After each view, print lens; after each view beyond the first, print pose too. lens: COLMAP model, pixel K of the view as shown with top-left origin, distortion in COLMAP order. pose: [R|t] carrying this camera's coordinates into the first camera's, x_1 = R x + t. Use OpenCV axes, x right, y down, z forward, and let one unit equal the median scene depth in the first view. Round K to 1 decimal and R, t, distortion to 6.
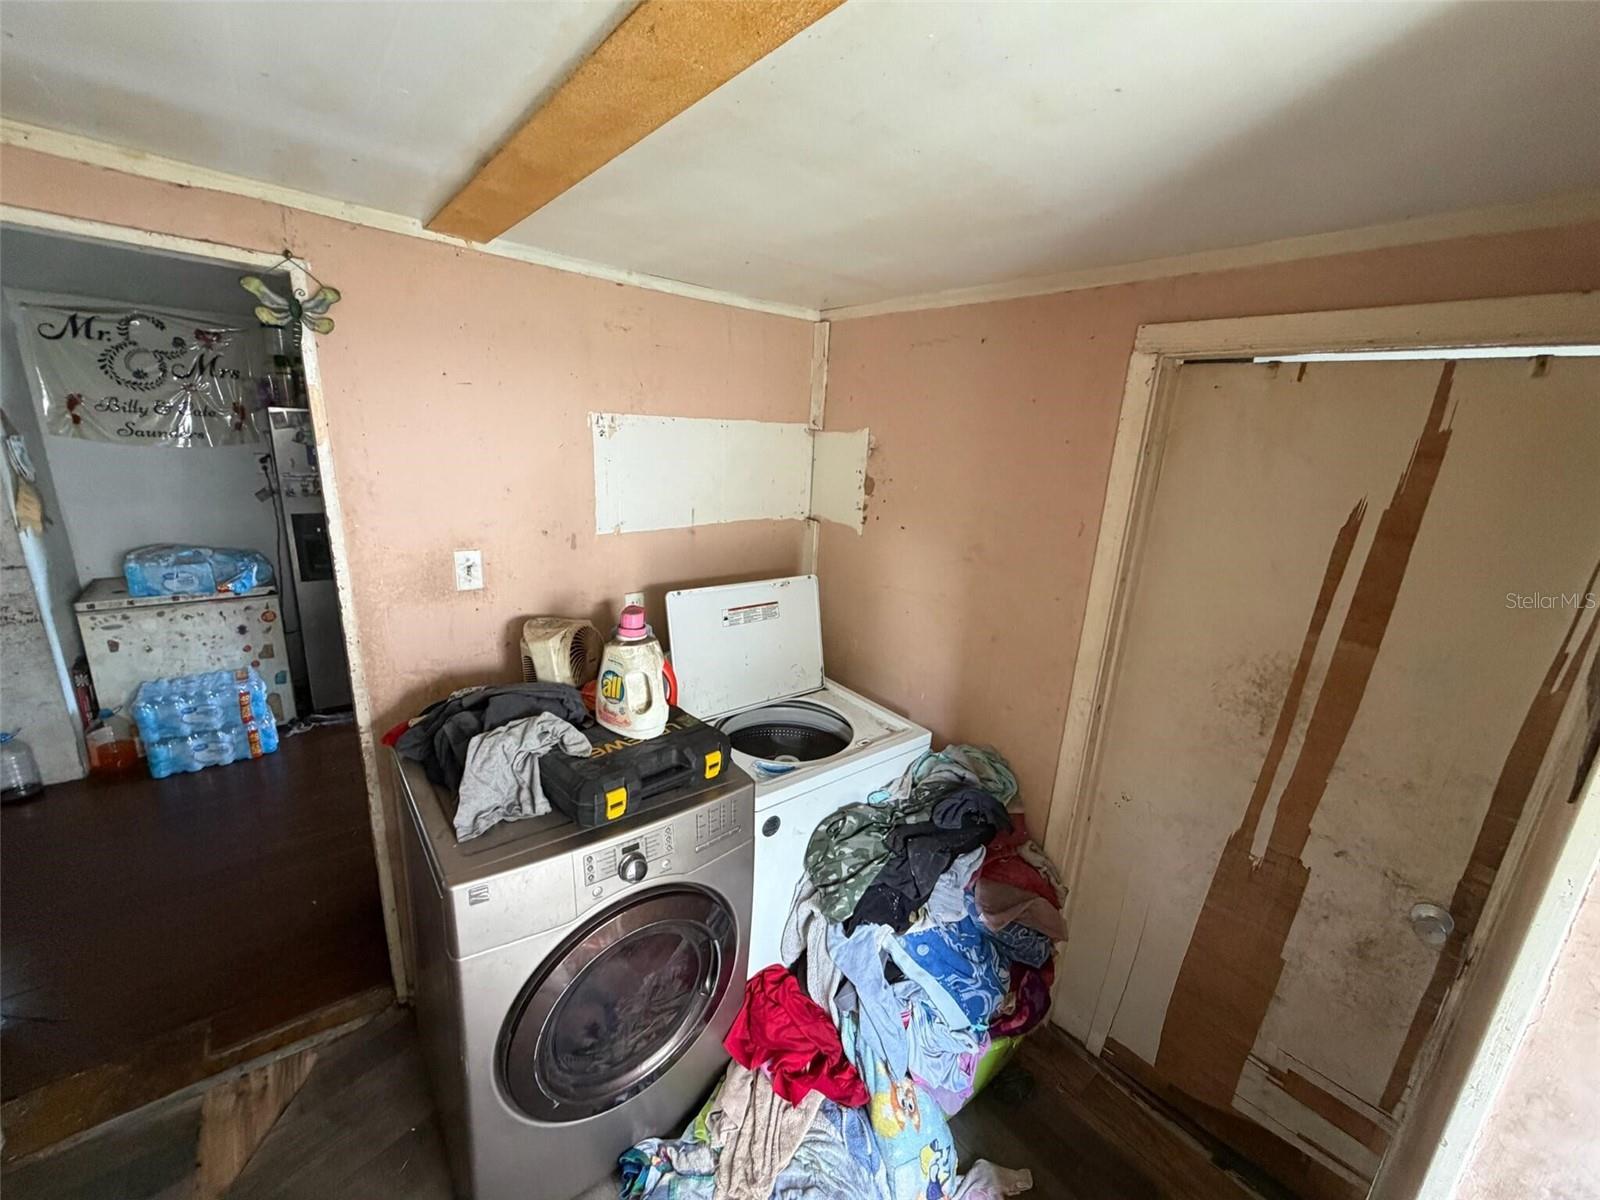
lens RADIAL K [[642.5, 0, 803.2], [0, 642.5, 605.0], [0, 0, 1]] dist [-0.000256, 0.000498]
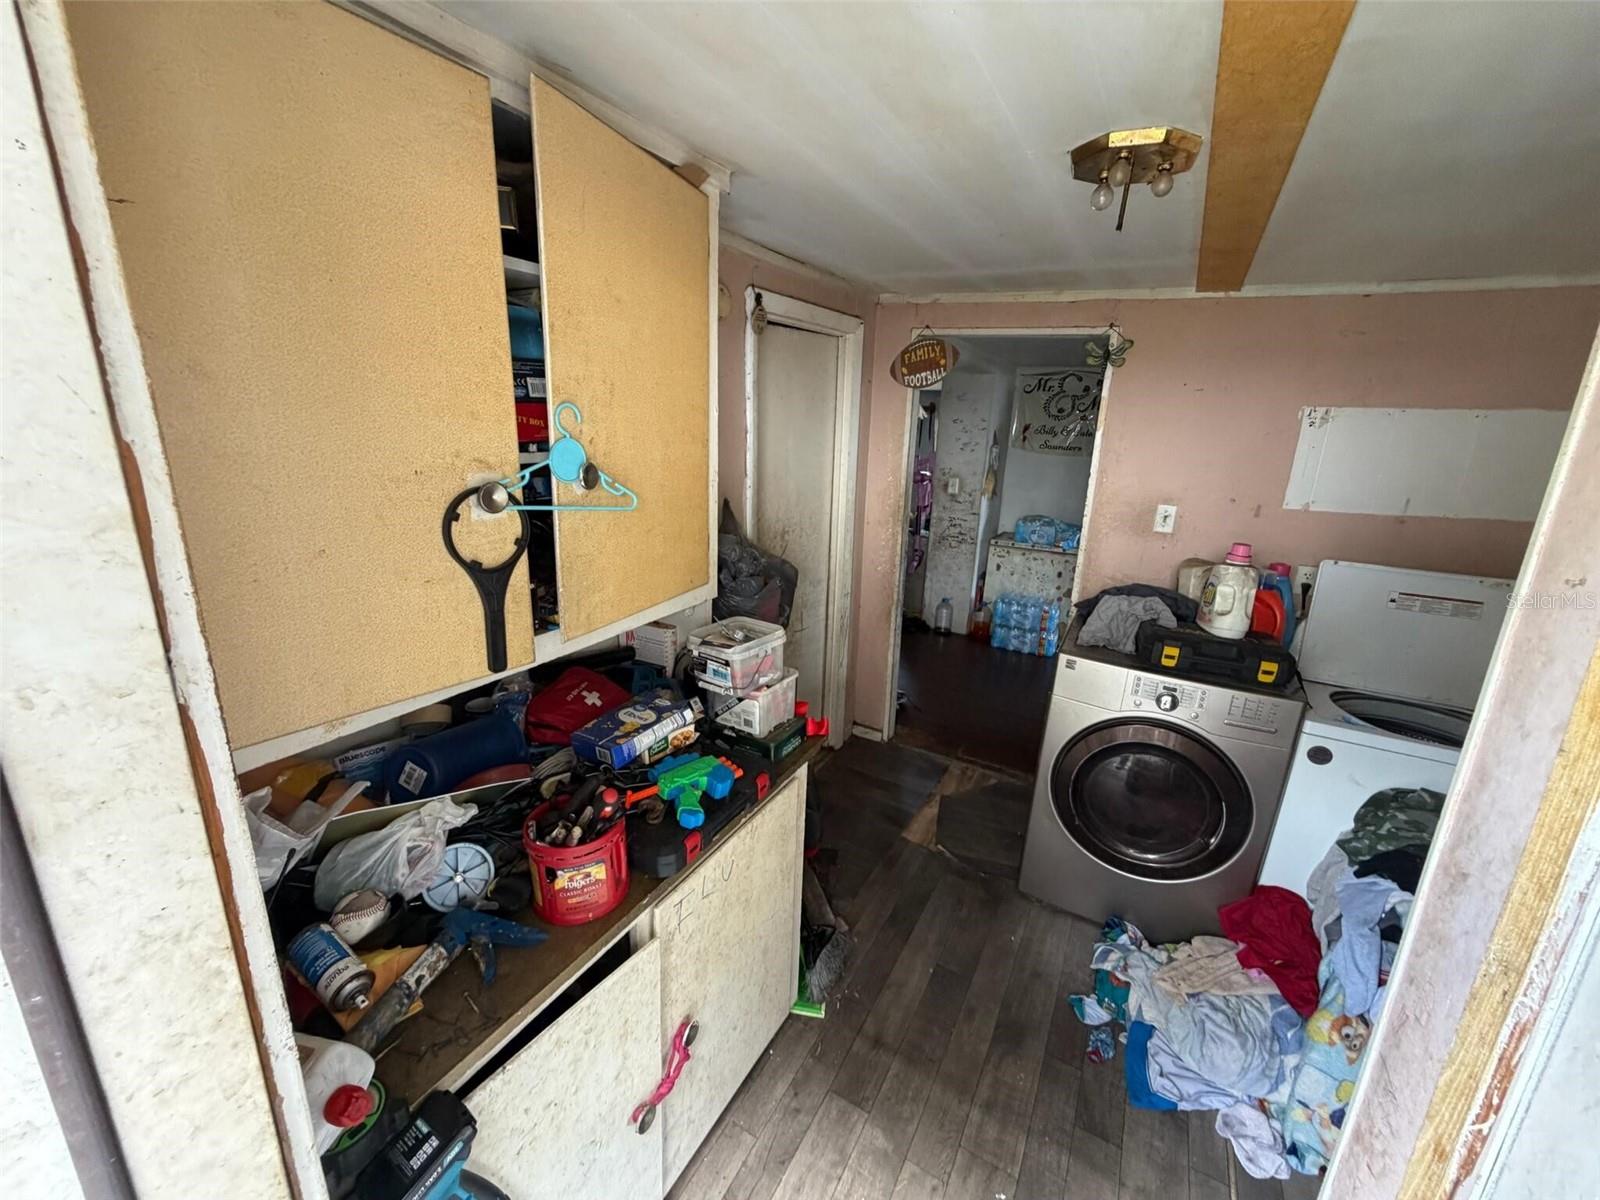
lens RADIAL K [[642.5, 0, 796.8], [0, 642.5, 595.8], [0, 0, 1]] dist [-0.000256, 0.000498]
pose [[0.375063, 0.199687, -0.905236, 0.433759], [-0.264022, 0.959089, 0.102176, 0.154970], [0.888606, 0.200680, 0.412441, -0.253257]]
